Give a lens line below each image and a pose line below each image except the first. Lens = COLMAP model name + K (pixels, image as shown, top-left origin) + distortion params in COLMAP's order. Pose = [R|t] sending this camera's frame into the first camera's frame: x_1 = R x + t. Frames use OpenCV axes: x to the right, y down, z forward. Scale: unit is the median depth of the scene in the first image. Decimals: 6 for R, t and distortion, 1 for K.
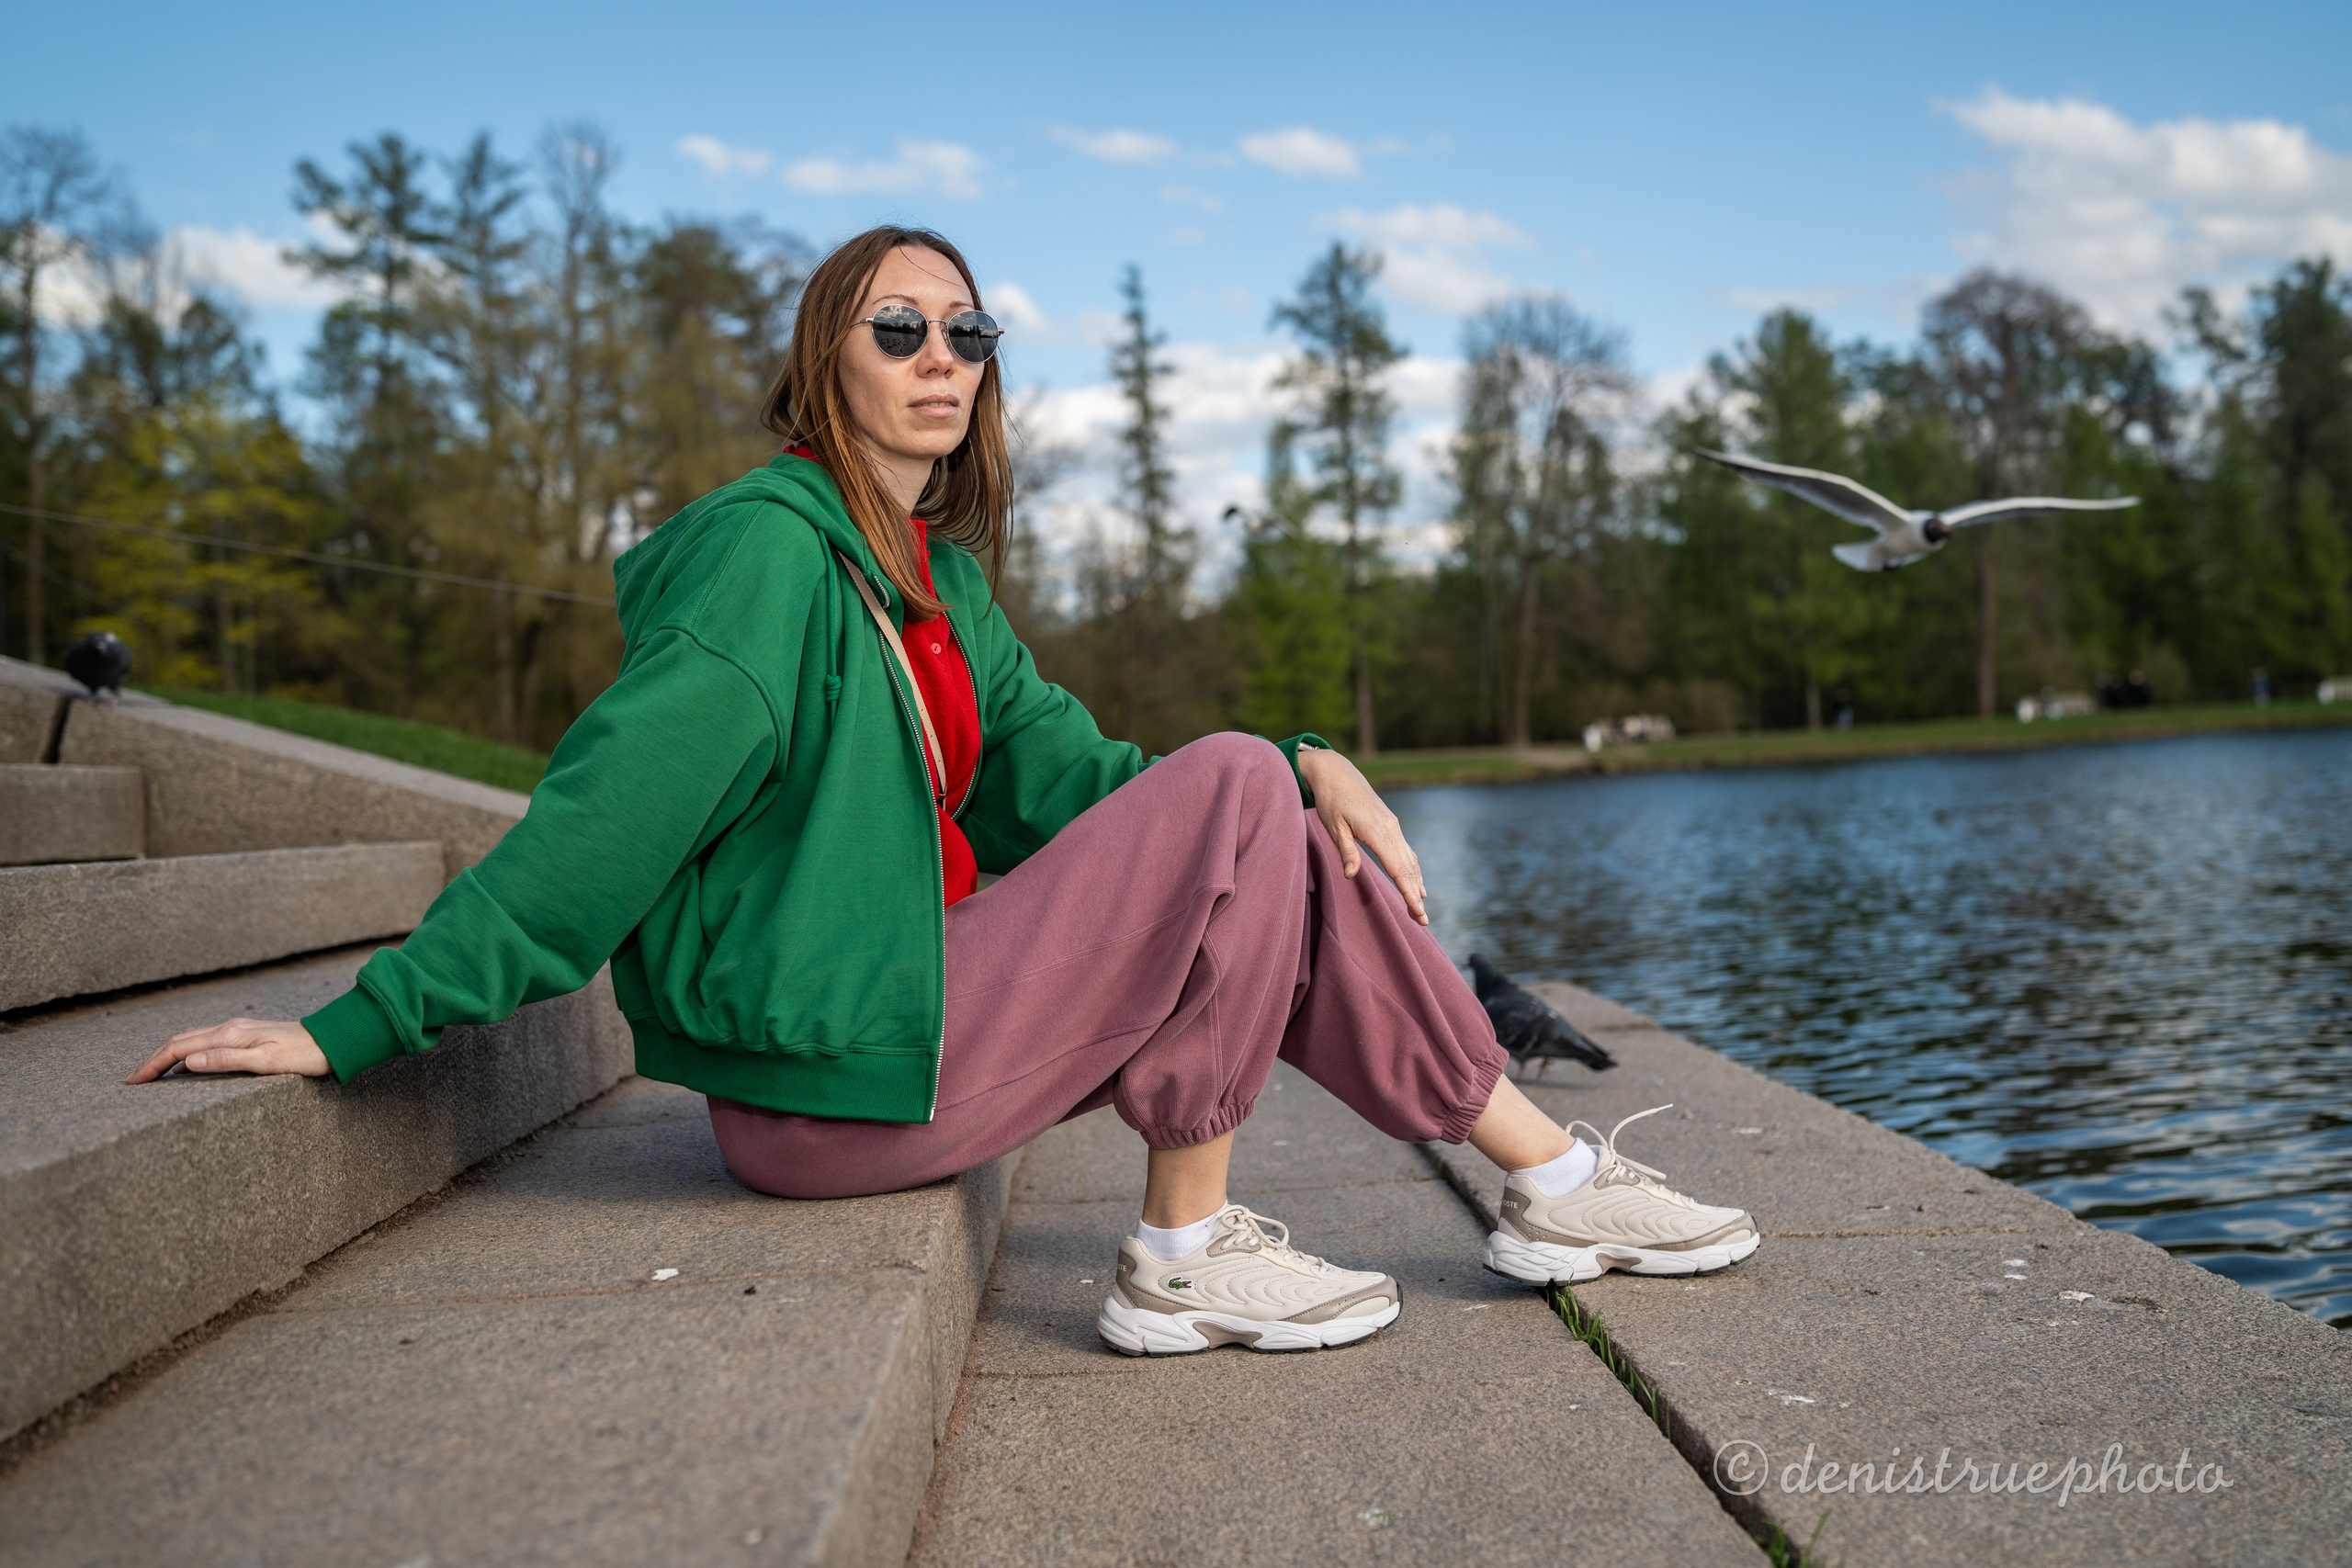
lens RADIAL K [[2382.2, 0, 1176.0], [0, 2382.2, 784.0], [0, 0, 1]] dist [-0.008918, -0.004807]
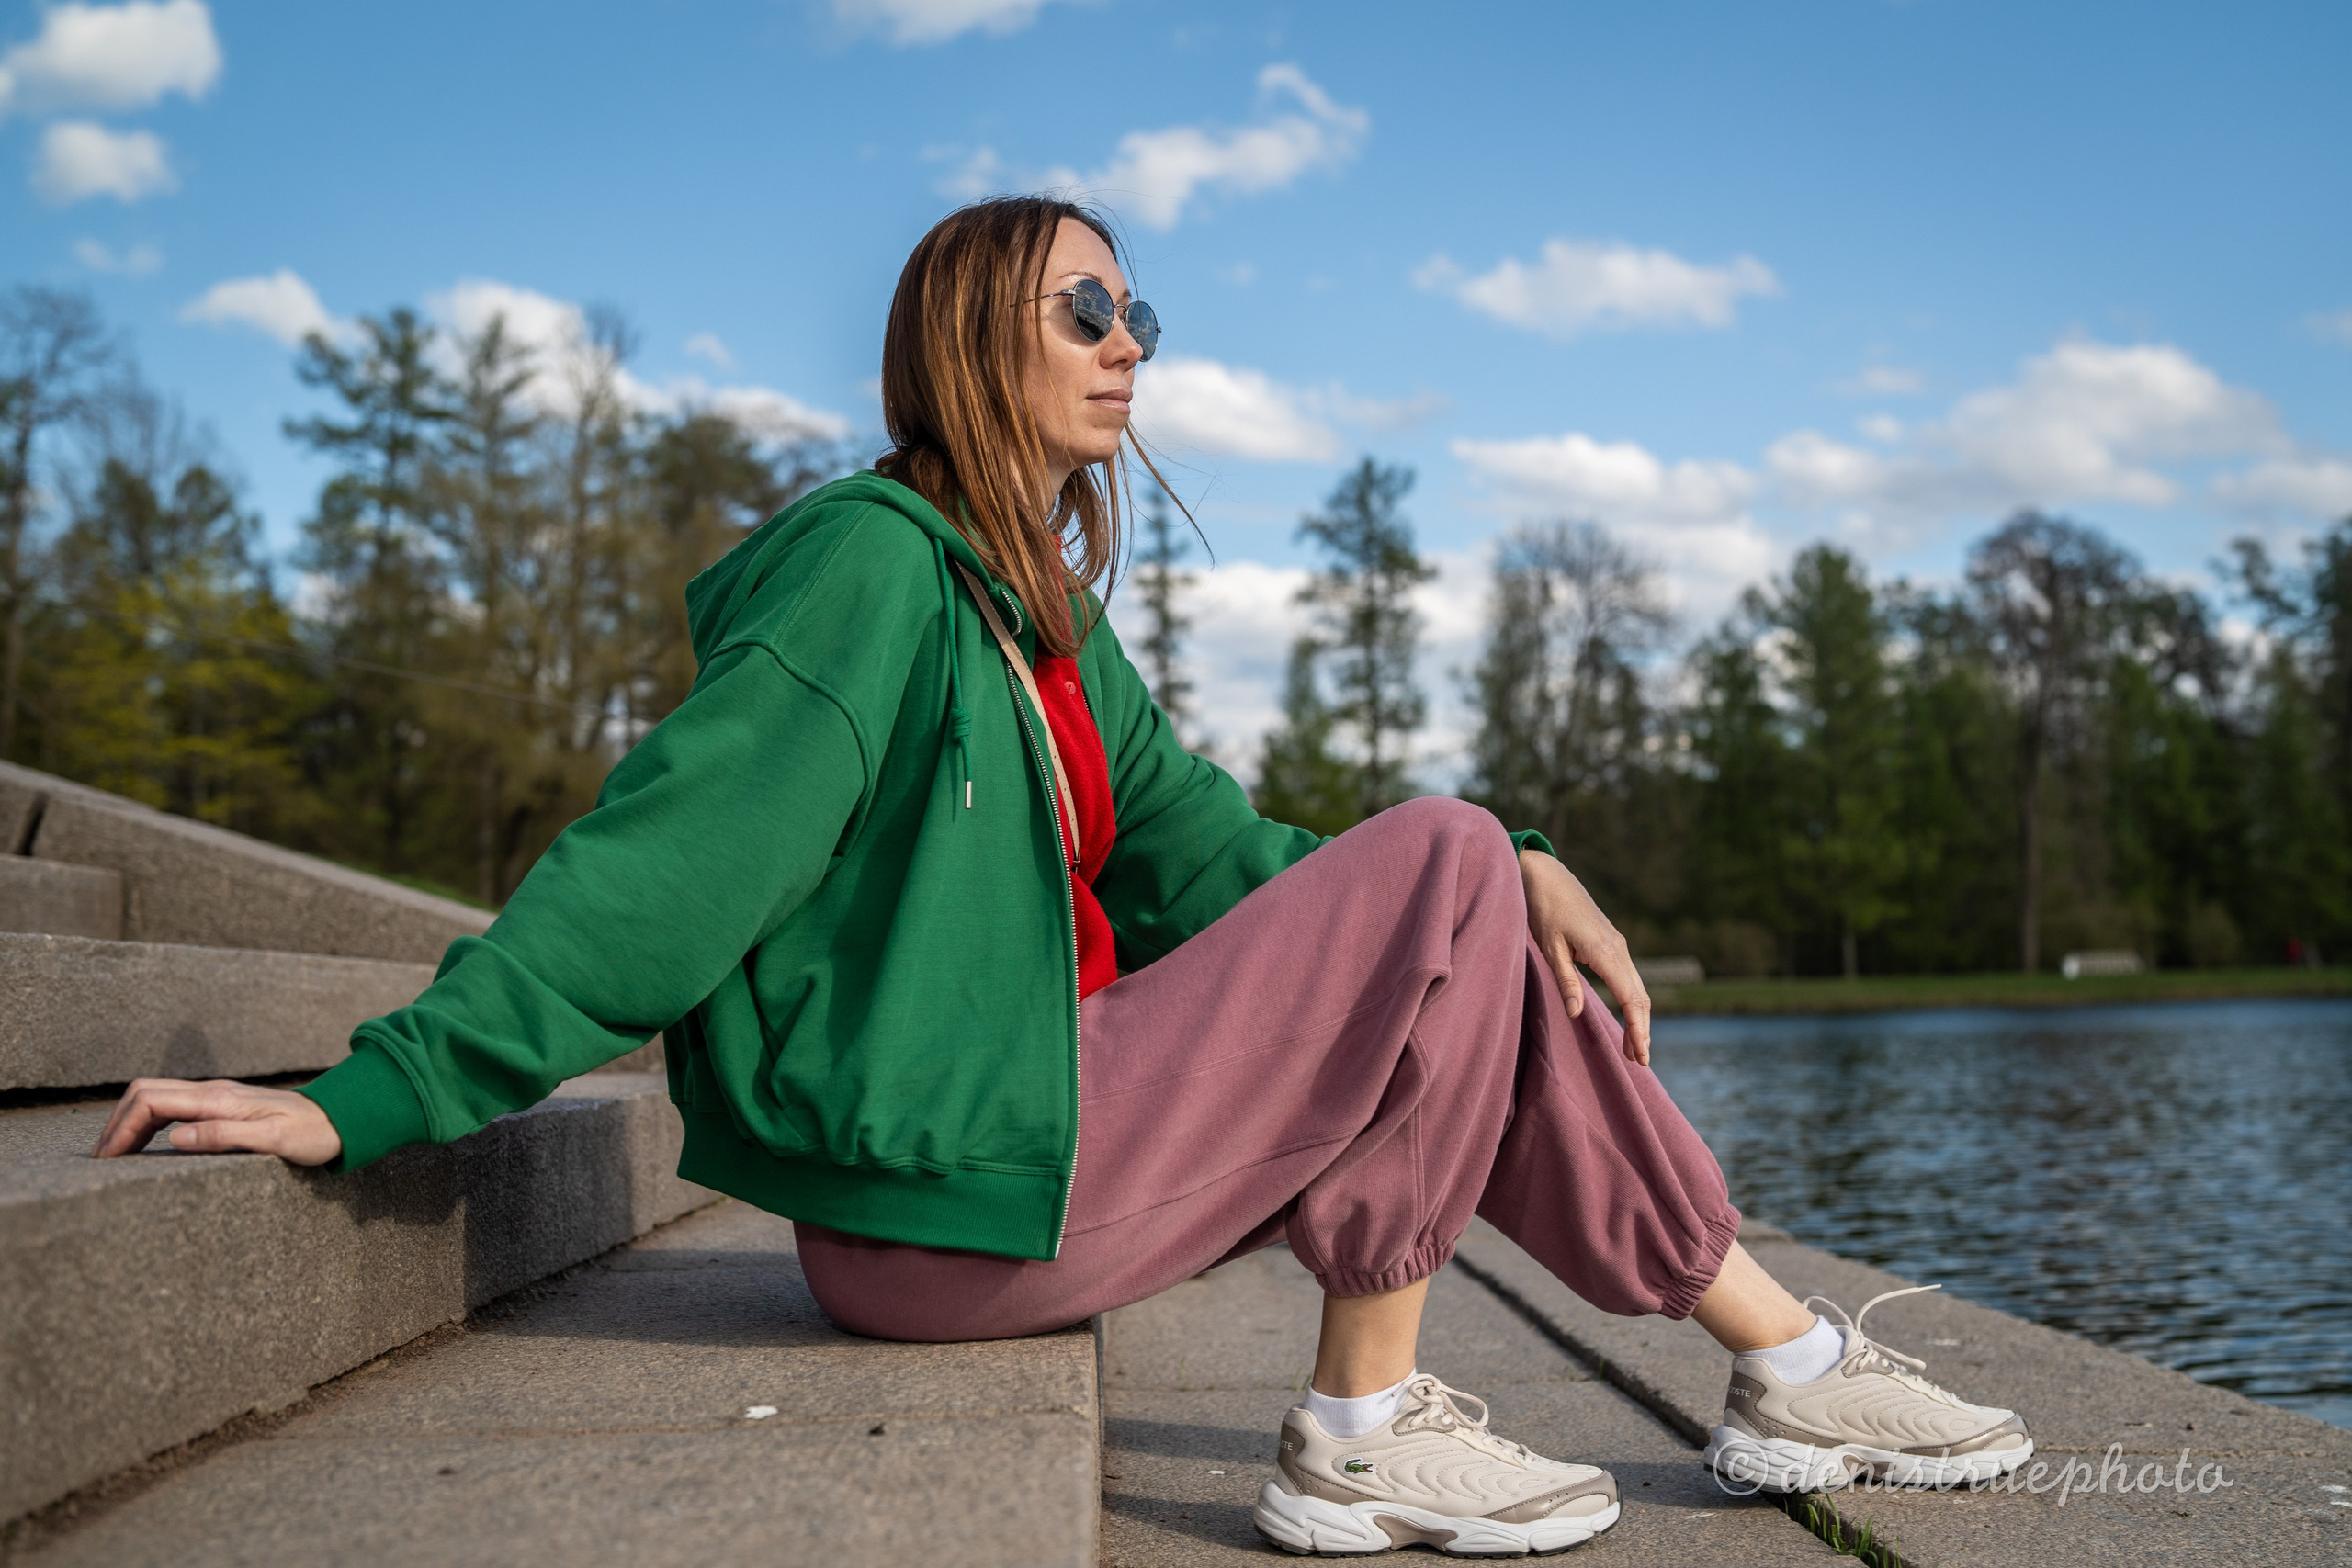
lens RADIAL K [[2472.1, 0, 1188.0], [0, 2472.1, 778.0], [0, 0, 1]] dist [-0.013293, 0.007515]
pose [[0.999174, 0.040578, 0.002066, -0.058483], [-0.040197, 0.994646, -0.095207, 0.048138], [-0.005918, 0.095045, 0.995455, 0.108654]]
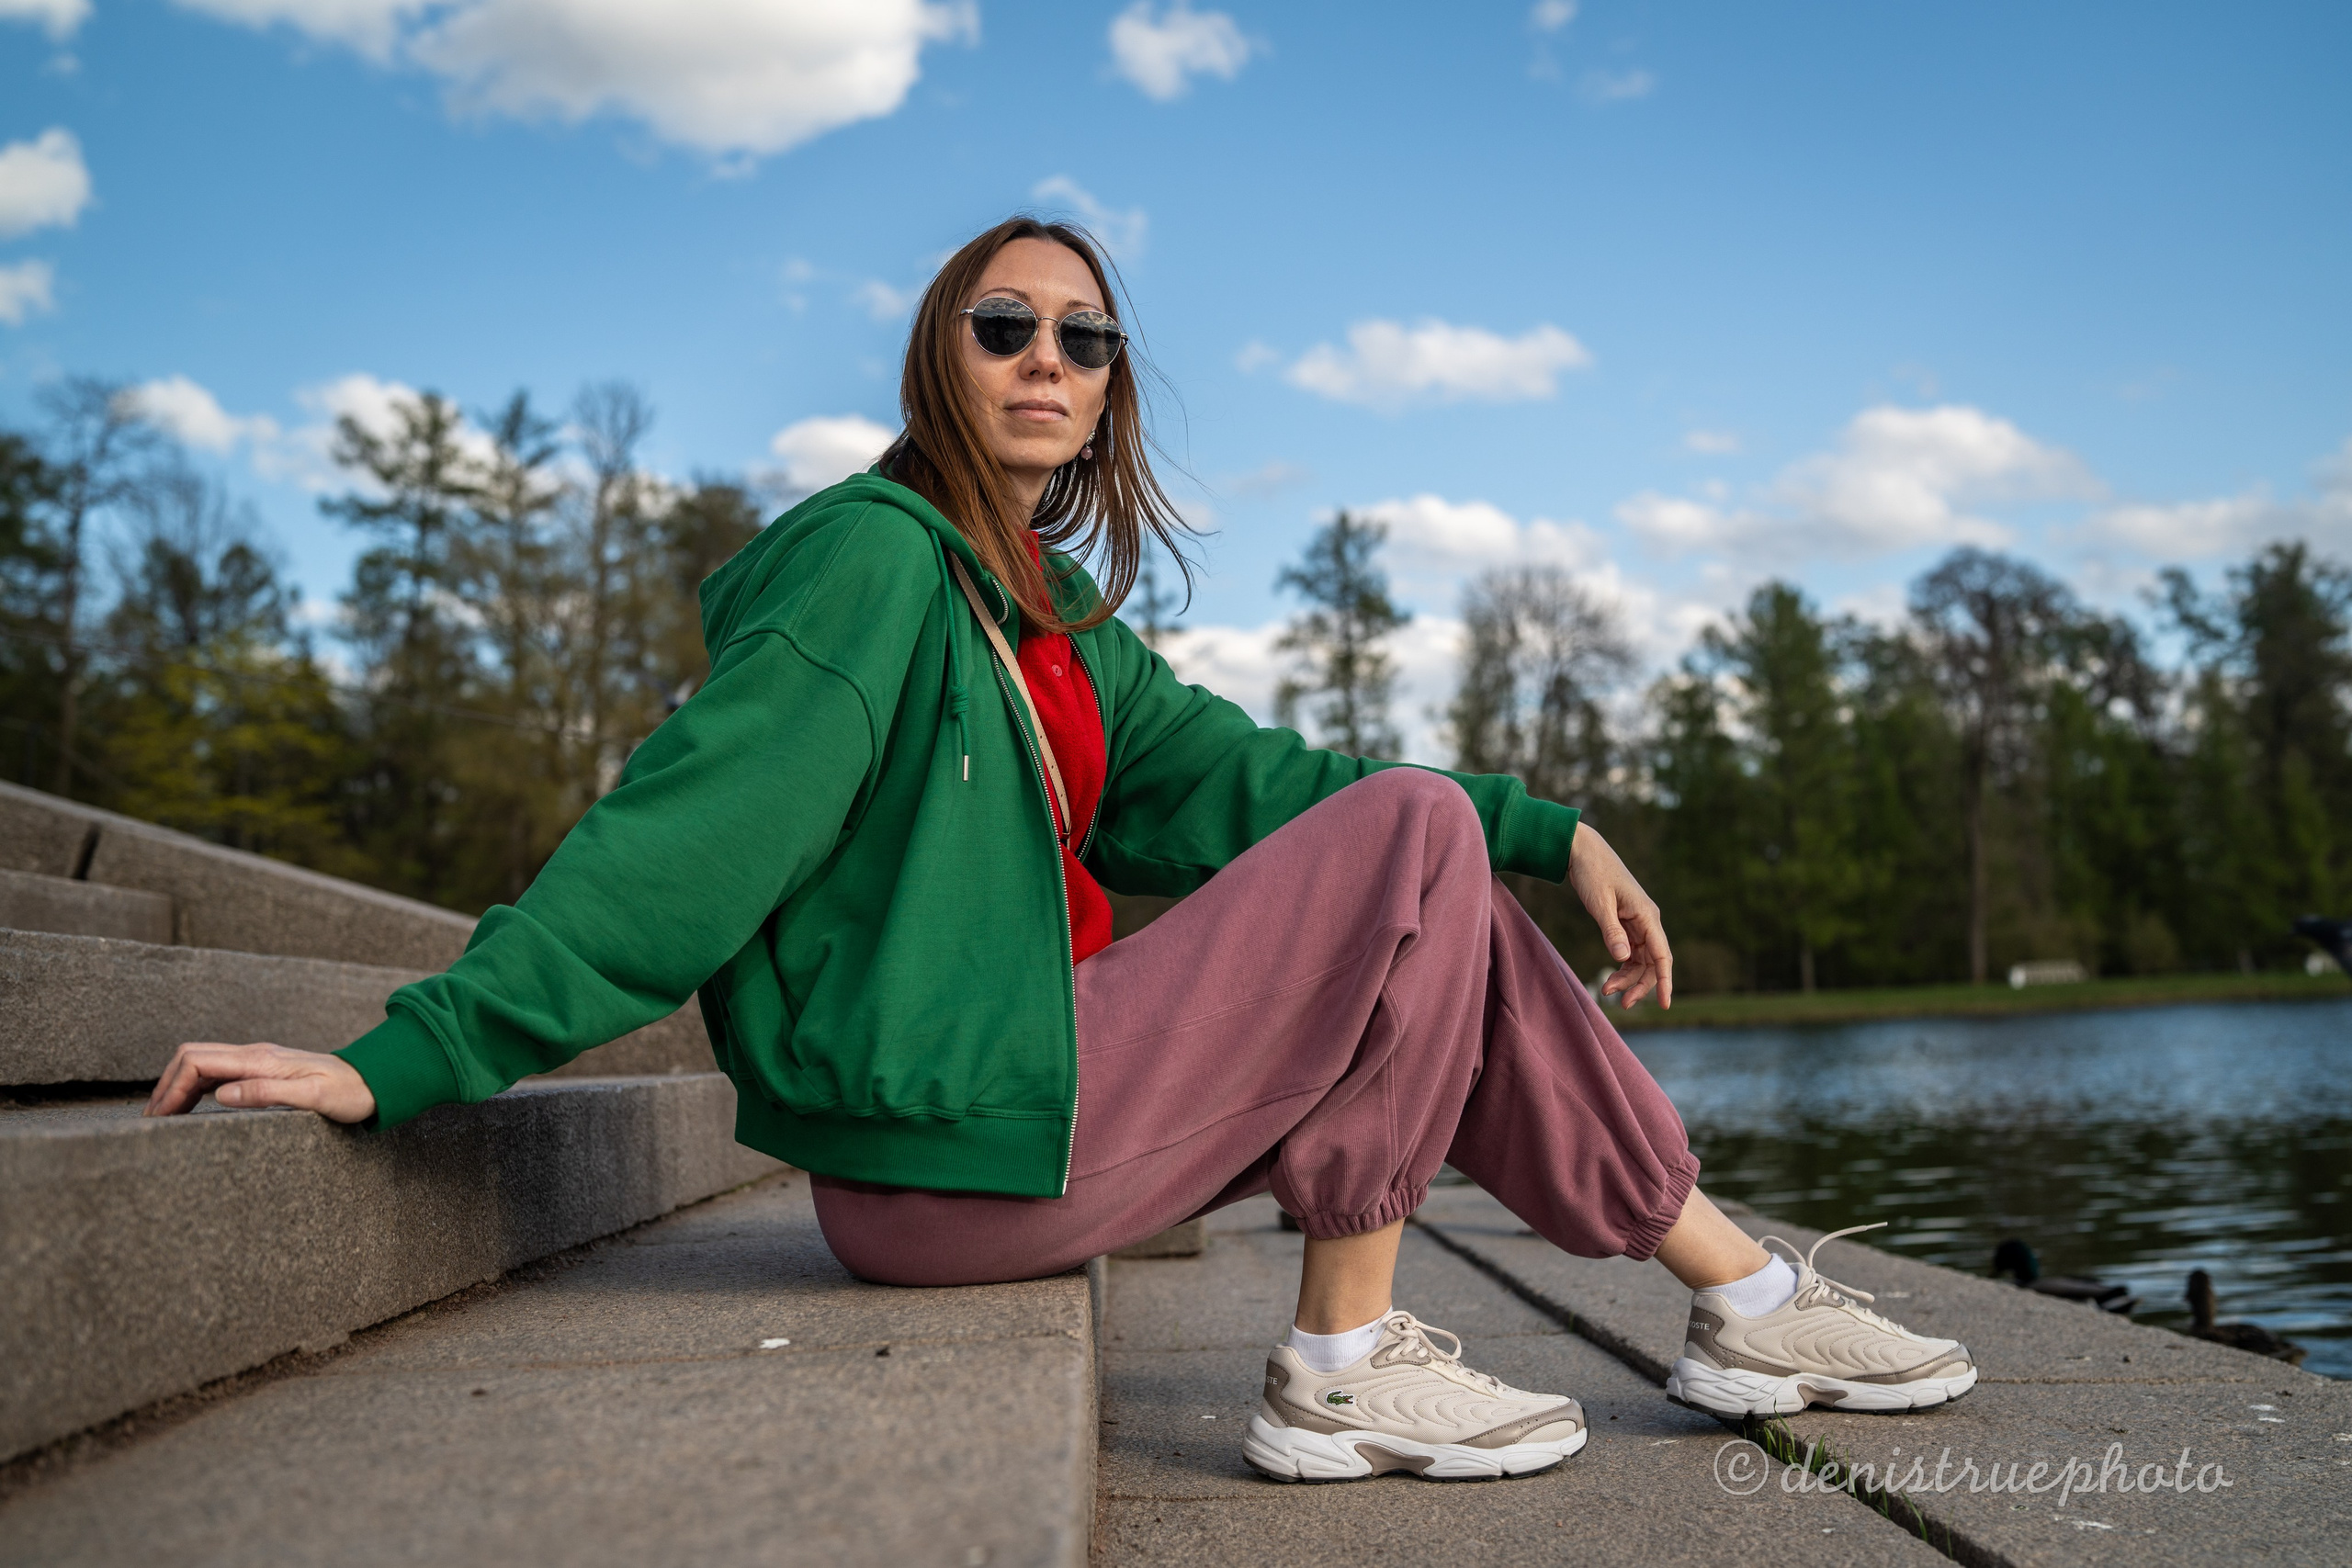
lens RADIAL K [[2335.8, 0, 1171.9], [0, 2335.8, 781.9], [0, 0, 1]] dist [-0.009211, -0.009231]
pose [[0.999811, 0.019375, -0.001304, -0.053874], [-0.019400, 0.993645, -0.110873, 0.069024], [-0.000852, 0.110877, 0.993834, 0.104920]]
